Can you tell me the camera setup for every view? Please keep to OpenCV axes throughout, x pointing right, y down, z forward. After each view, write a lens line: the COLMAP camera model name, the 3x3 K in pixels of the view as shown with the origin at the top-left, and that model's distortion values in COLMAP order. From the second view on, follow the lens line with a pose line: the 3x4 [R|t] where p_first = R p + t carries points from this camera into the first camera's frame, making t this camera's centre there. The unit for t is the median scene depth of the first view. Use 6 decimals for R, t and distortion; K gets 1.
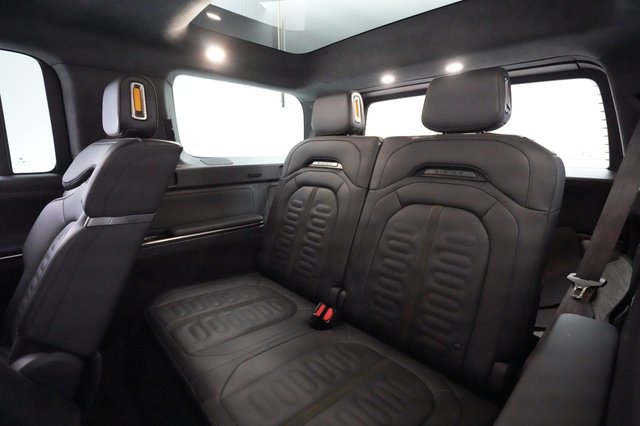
lens RADIAL K [[311.6, 0, 320.0], [0, 311.6, 213.0], [0, 0, 1]] dist [-0.004272, -0.000442]
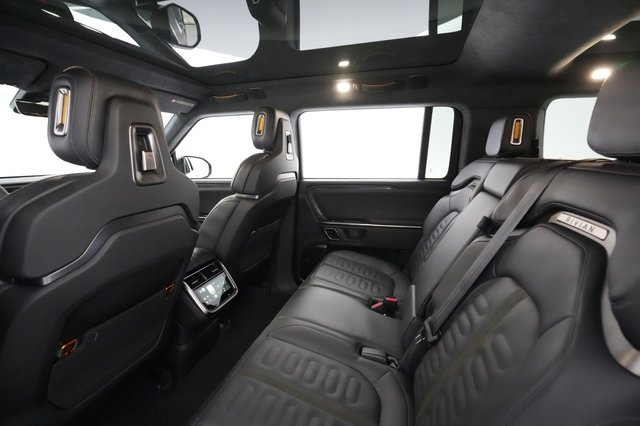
lens RADIAL K [[311.6, 0, 320.0], [0, 311.6, 213.0], [0, 0, 1]] dist [-0.004272, -0.000442]
pose [[0.521423, 0.138505, -0.841982, 0.146063], [-0.168954, 0.983961, 0.057230, 0.057761], [0.836404, 0.112415, 0.536461, -0.361470]]
